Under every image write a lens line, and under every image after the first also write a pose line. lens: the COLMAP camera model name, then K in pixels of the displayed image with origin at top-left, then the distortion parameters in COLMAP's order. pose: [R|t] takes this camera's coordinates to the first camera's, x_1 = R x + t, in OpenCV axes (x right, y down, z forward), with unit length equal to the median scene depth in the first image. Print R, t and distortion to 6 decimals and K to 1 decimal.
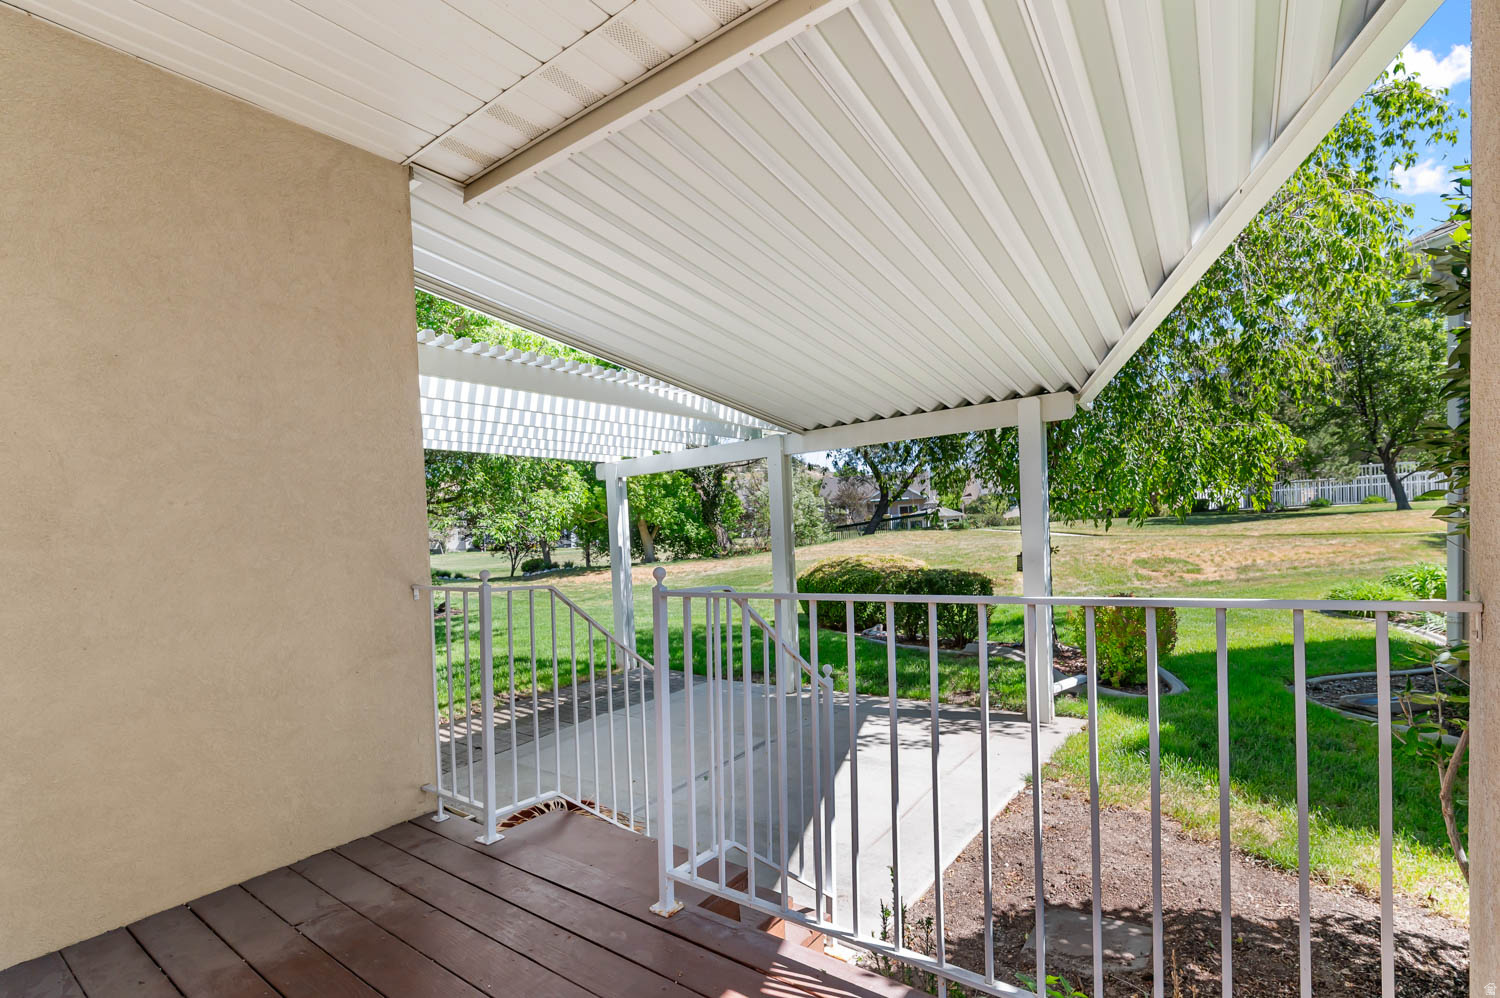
lens RADIAL K [[703.9, 0, 735.7], [0, 703.9, 543.4], [0, 0, 1]] dist [0.005049, 0.000177]
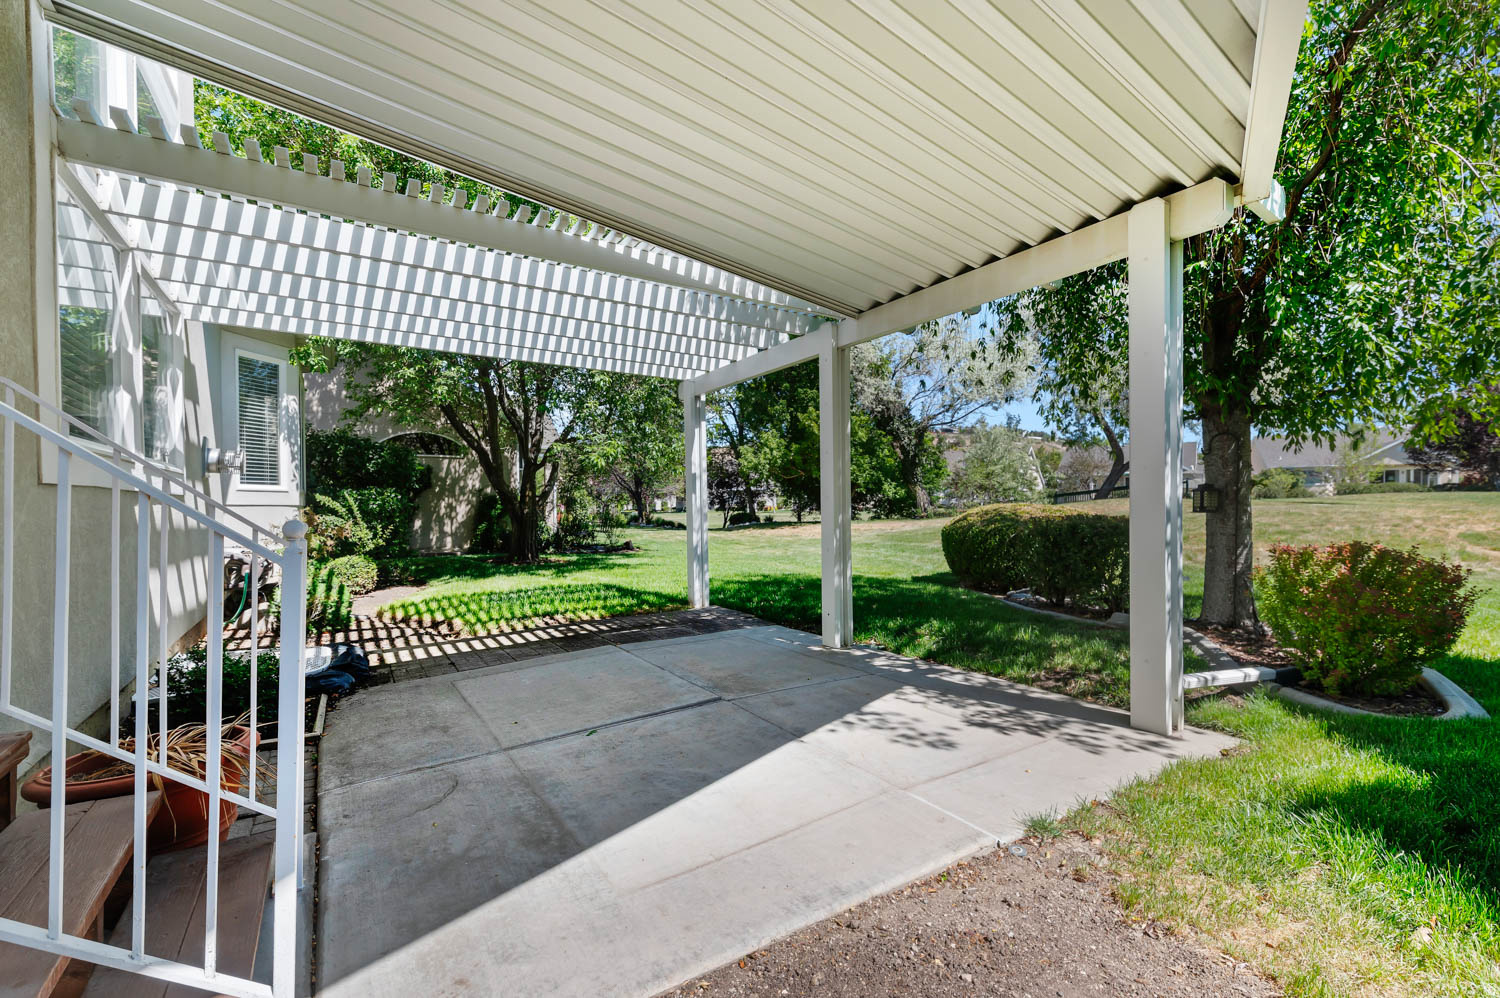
lens RADIAL K [[652.8, 0, 753.0], [0, 652.8, 506.4], [0, 0, 1]] dist [0.009352, -0.000227]
pose [[0.941409, 0.040410, -0.334839, 0.250337], [-0.044322, 0.999009, -0.004045, 0.065632], [0.334343, 0.018649, 0.942267, 0.296081]]
